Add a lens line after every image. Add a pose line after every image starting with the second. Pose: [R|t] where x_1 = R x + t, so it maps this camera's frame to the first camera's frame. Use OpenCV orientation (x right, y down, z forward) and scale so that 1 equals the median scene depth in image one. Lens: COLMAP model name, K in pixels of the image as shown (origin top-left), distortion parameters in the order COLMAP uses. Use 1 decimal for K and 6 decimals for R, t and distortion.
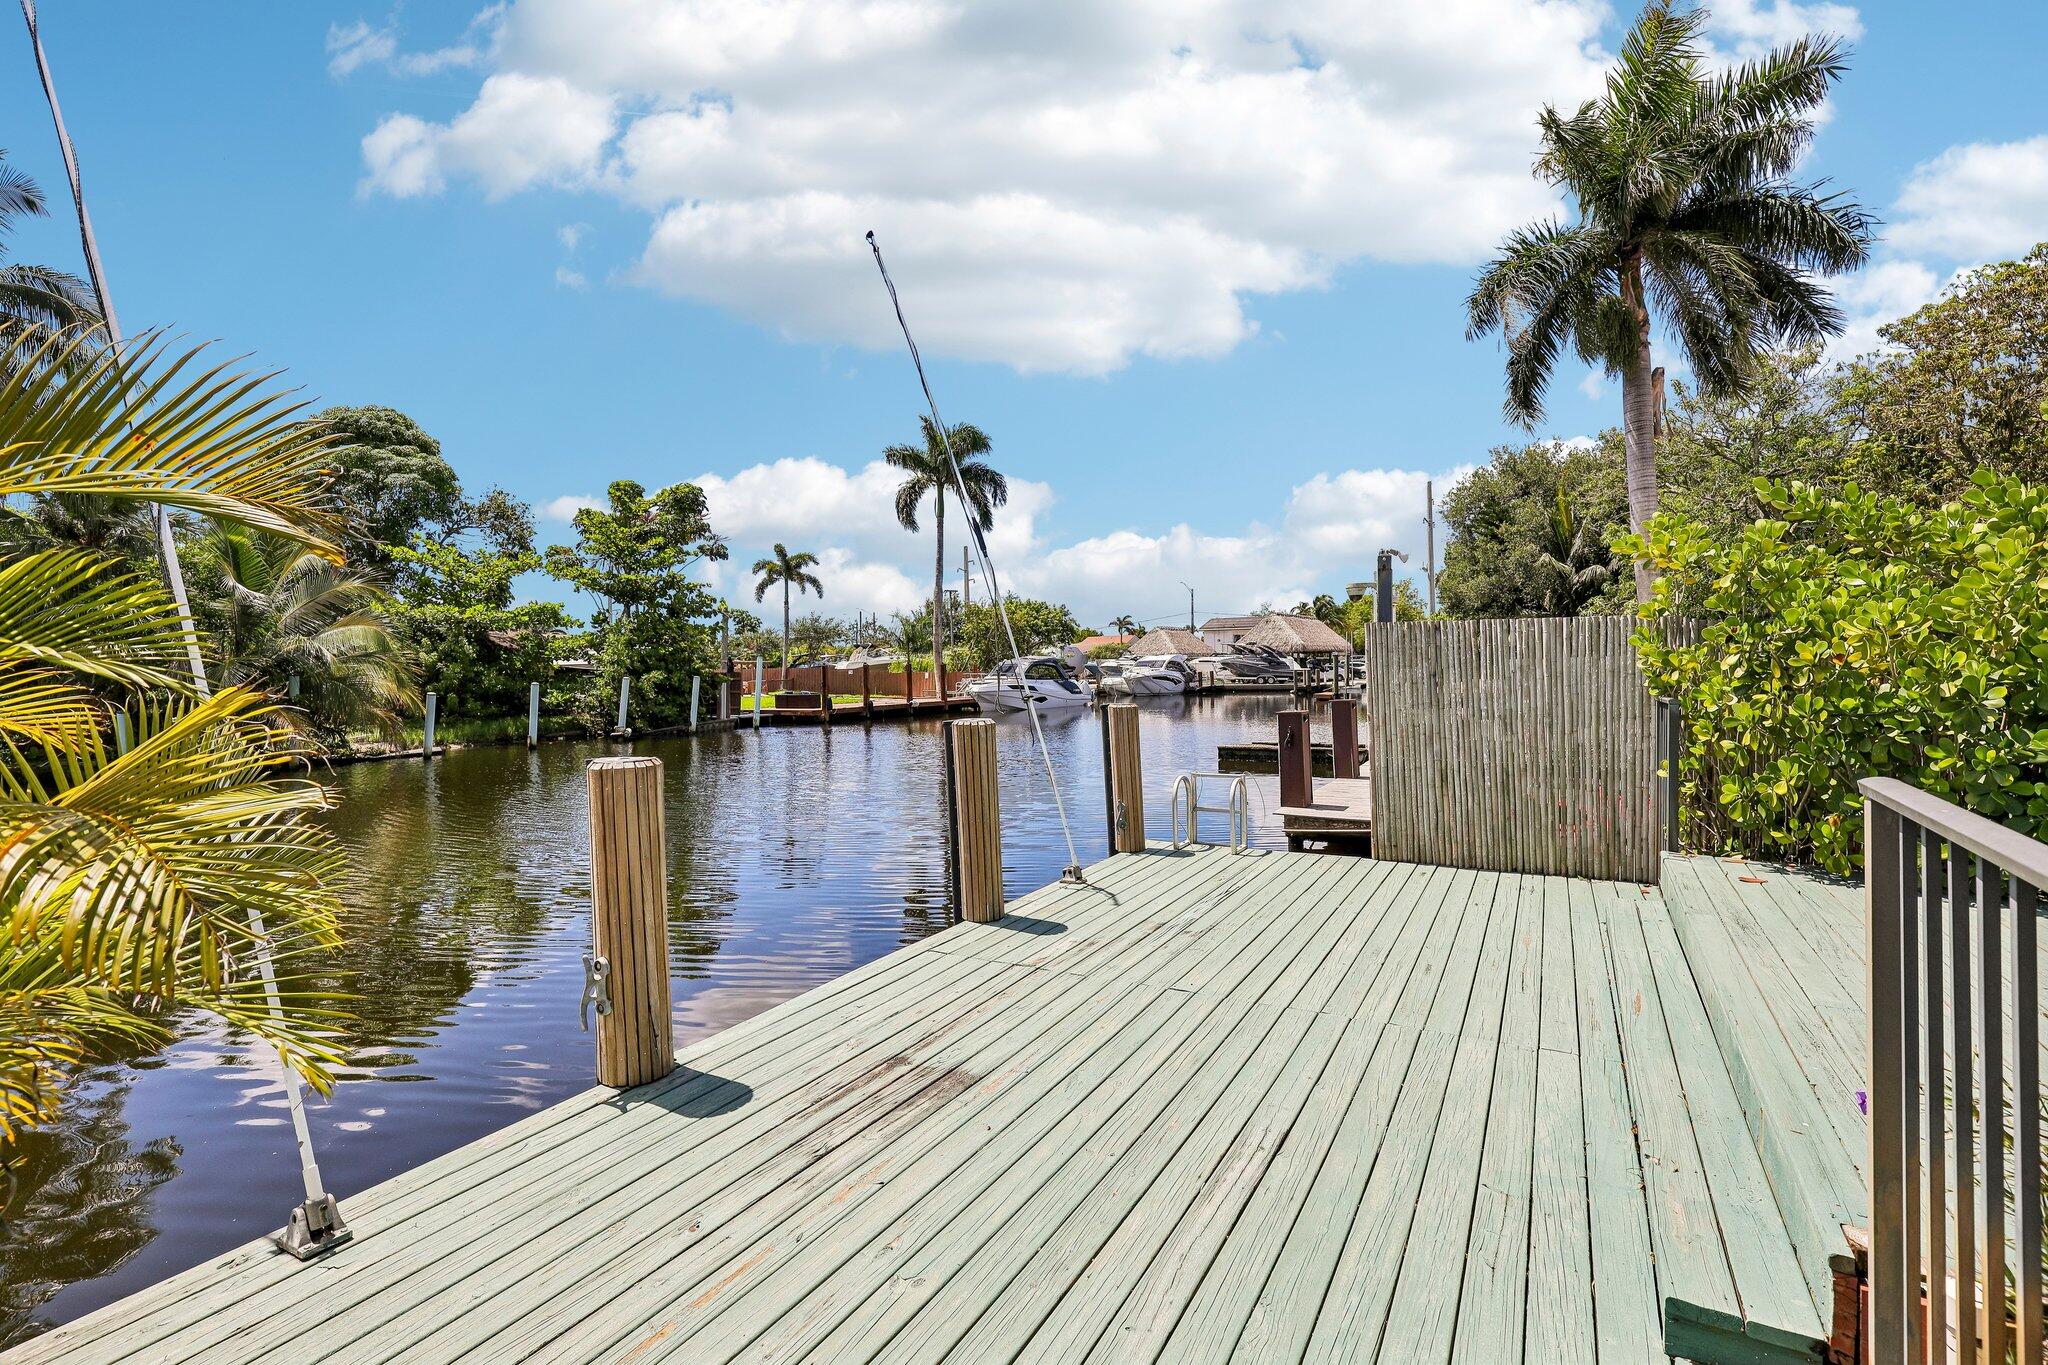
lens RADIAL K [[921.2, 0, 1027.9], [0, 921.2, 689.0], [0, 0, 1]] dist [-0.007206, 0.002220]
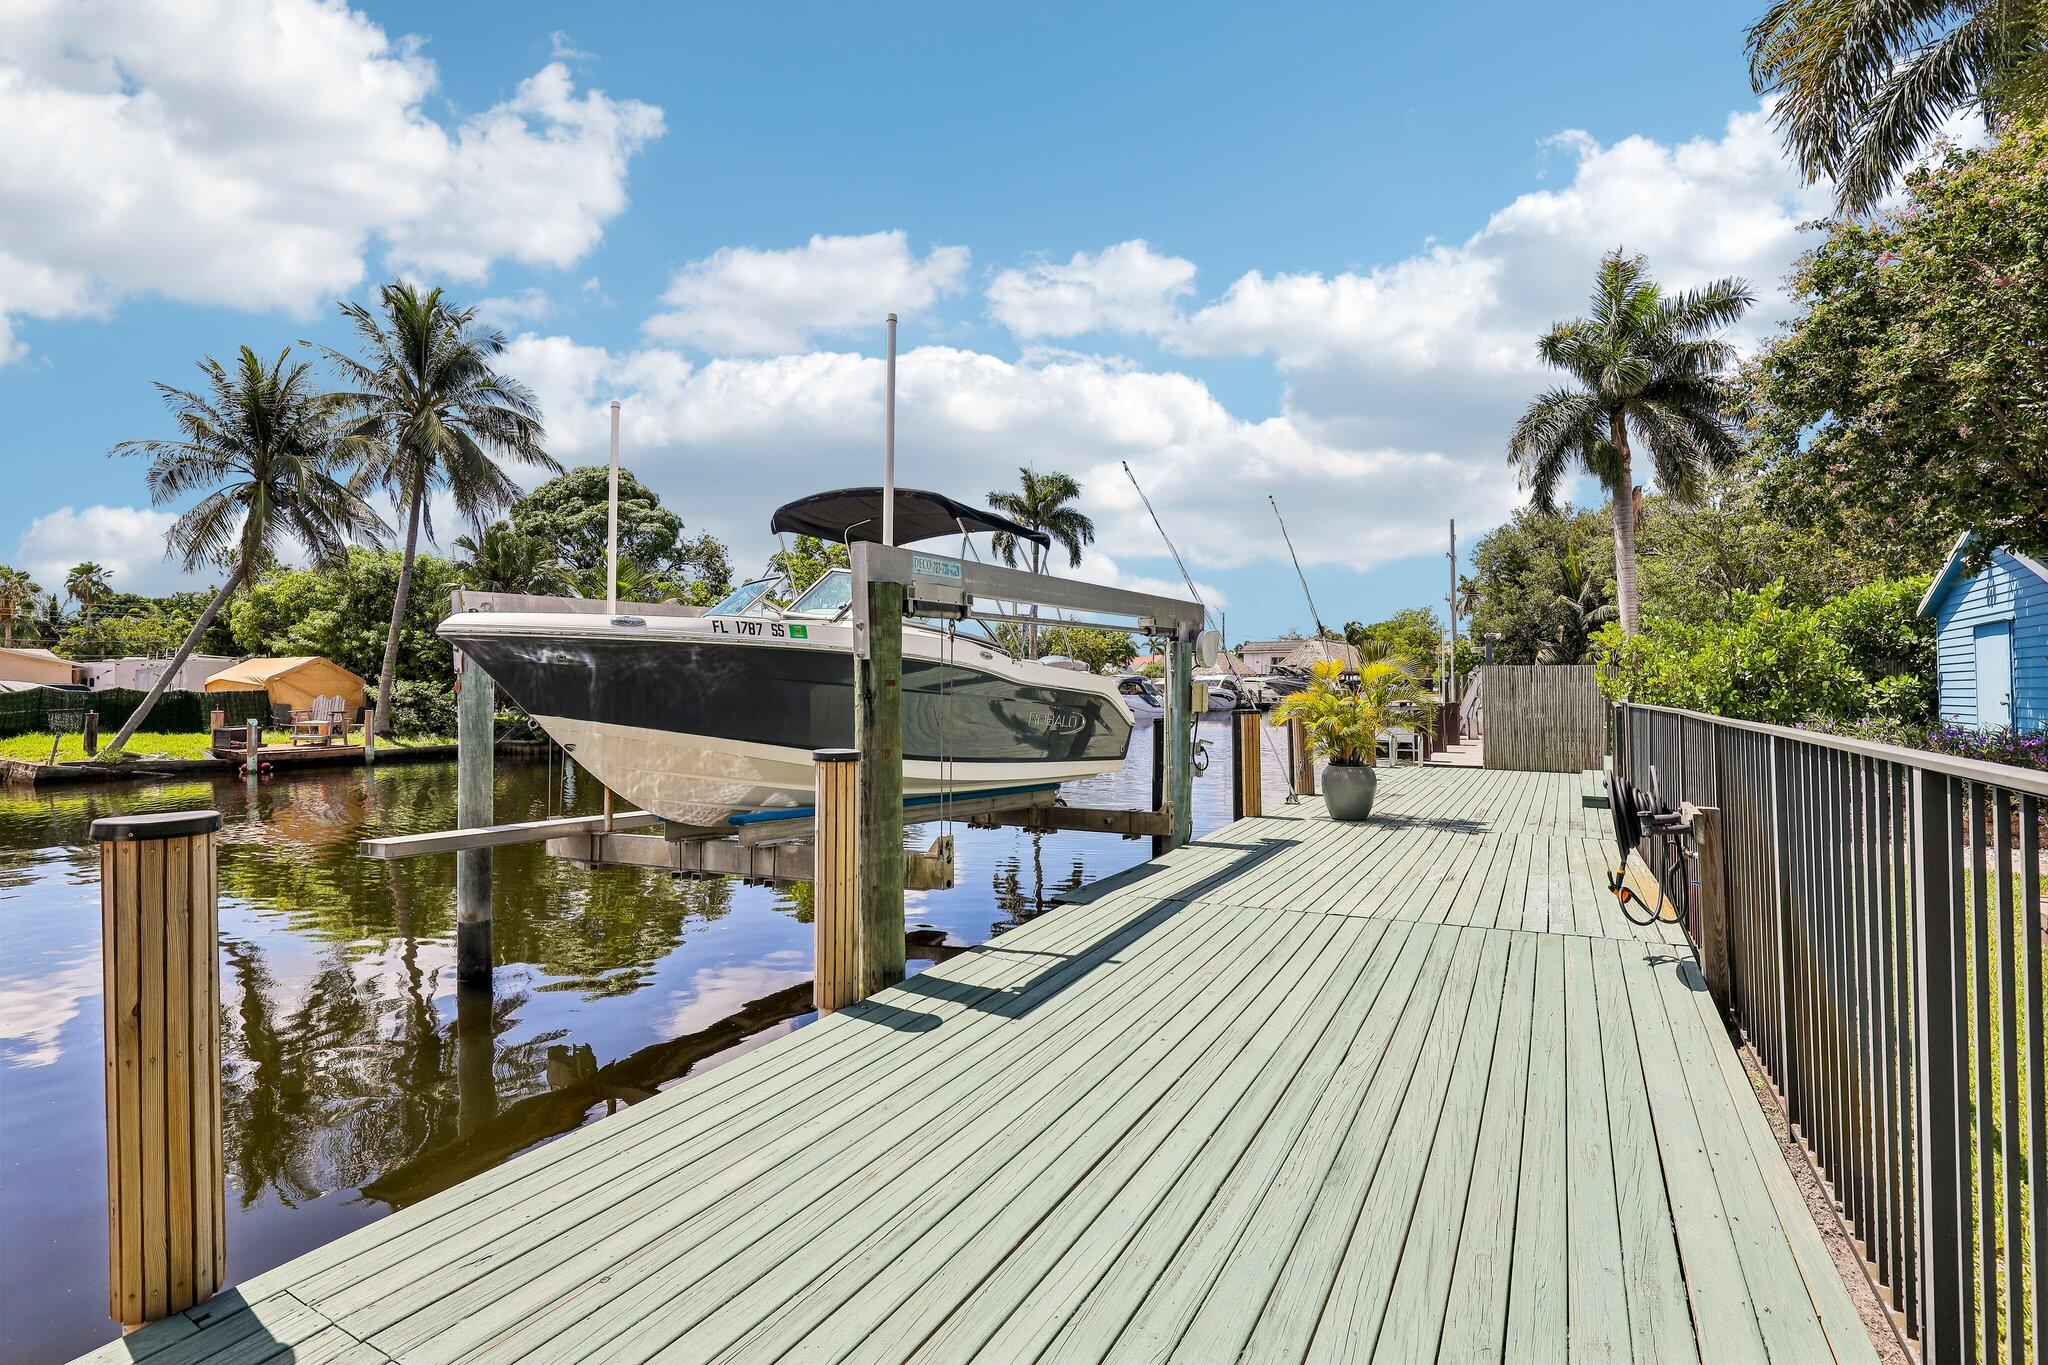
lens RADIAL K [[921.2, 0, 1030.1], [0, 921.2, 680.0], [0, 0, 1]] dist [-0.007206, 0.002220]
pose [[0.999844, 0.015091, -0.009224, -0.267836], [-0.015346, 0.999483, -0.028240, 0.016918], [0.008793, 0.028377, 0.999559, -0.473245]]
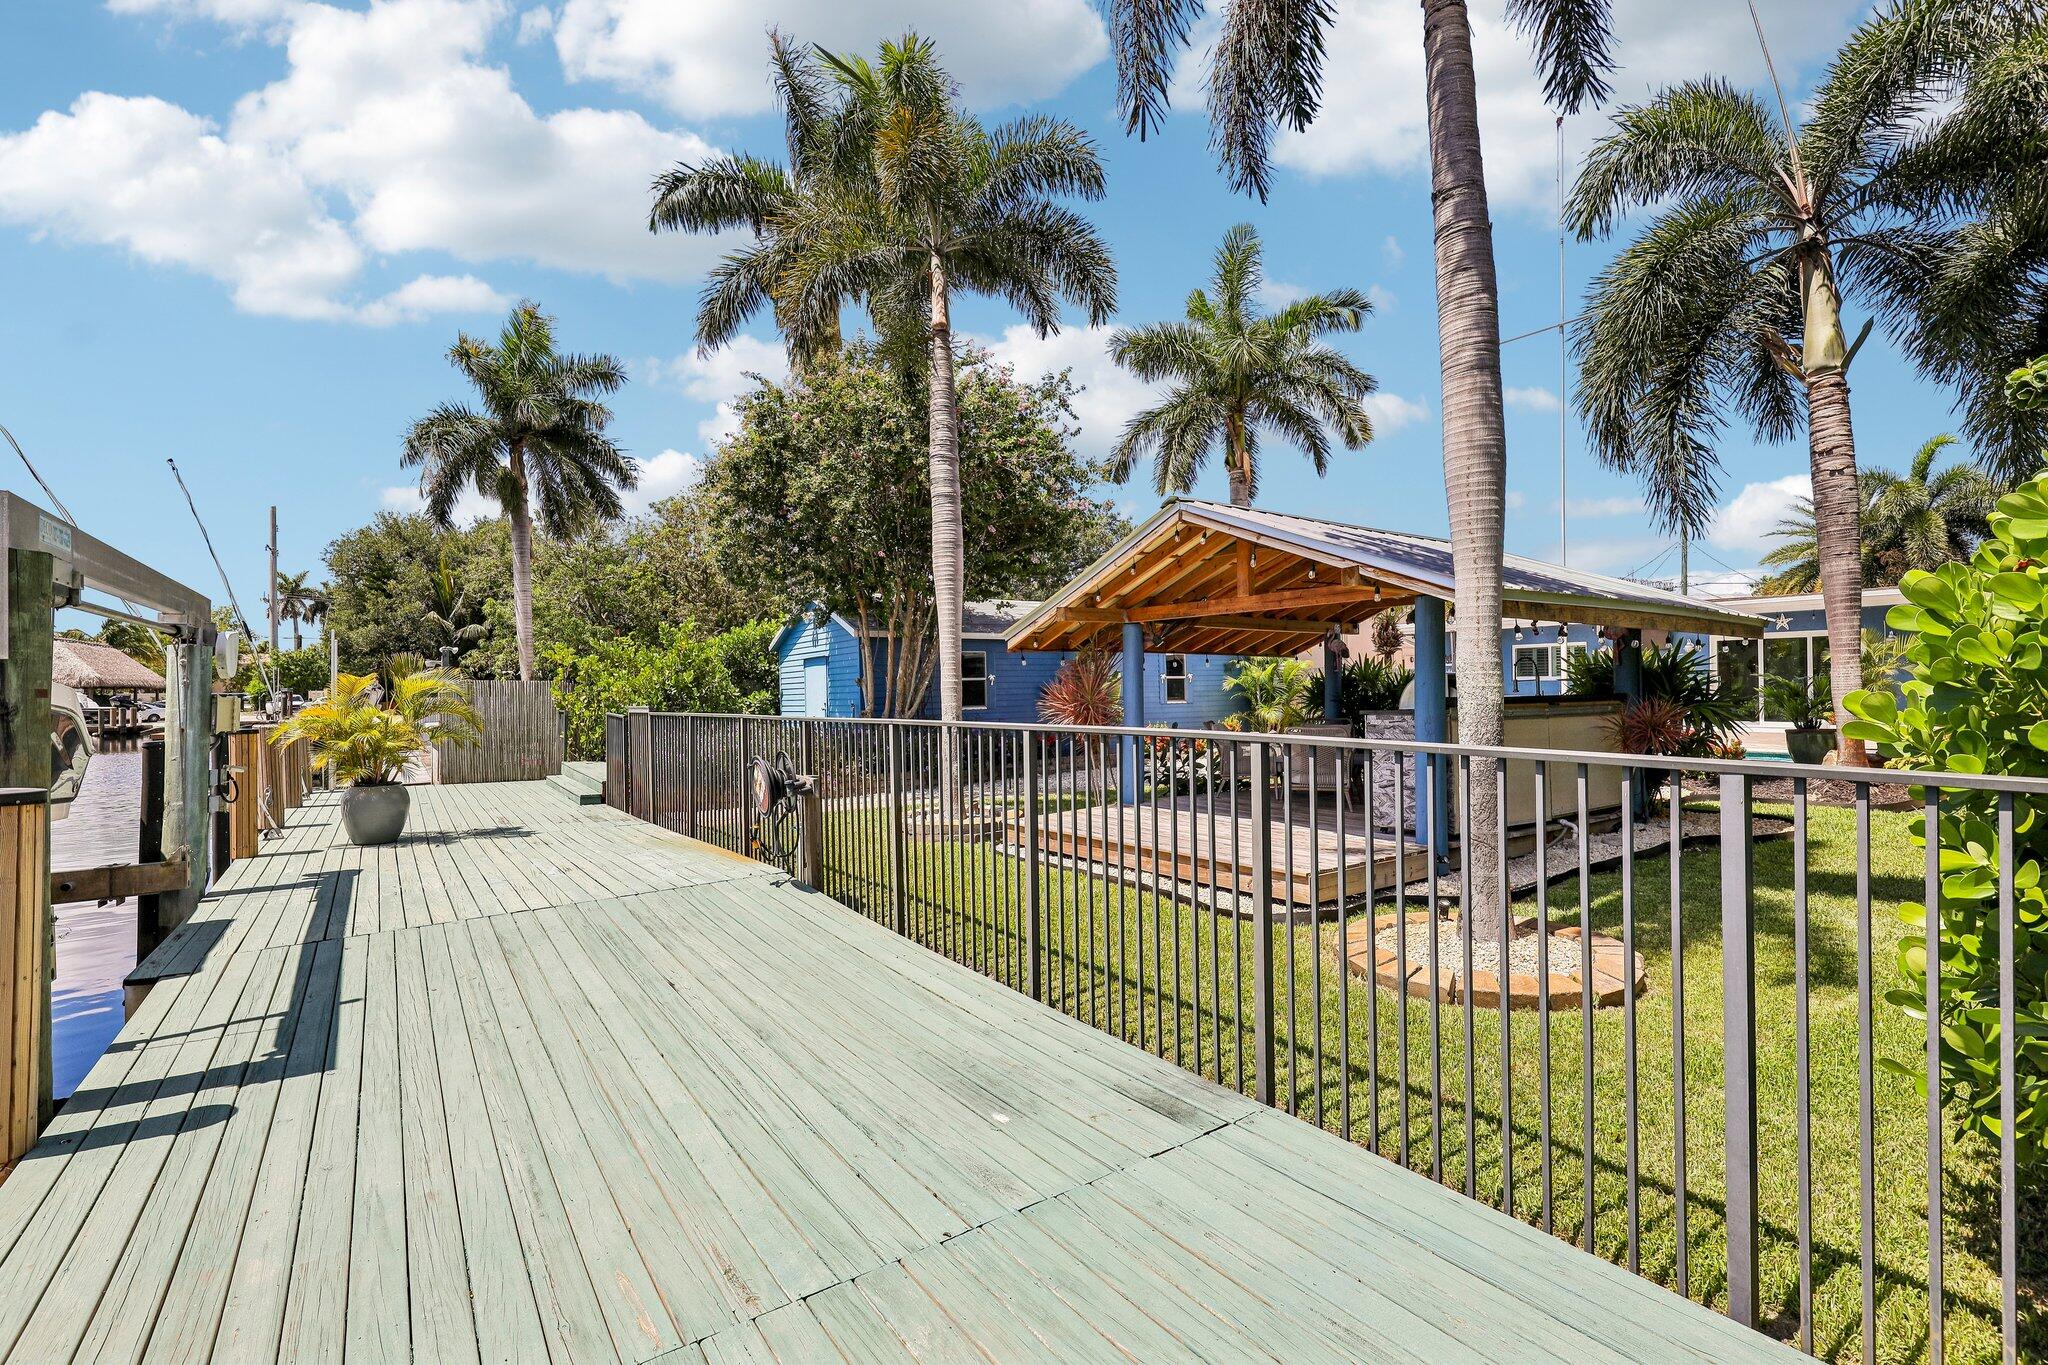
lens RADIAL K [[921.2, 0, 1045.7], [0, 921.2, 691.3], [0, 0, 1]] dist [-0.007206, 0.002220]
pose [[0.419817, 0.019510, 0.907399, -0.384706], [0.019089, 0.999358, -0.030319, 0.019727], [-0.907408, 0.030050, 0.419175, -0.474208]]
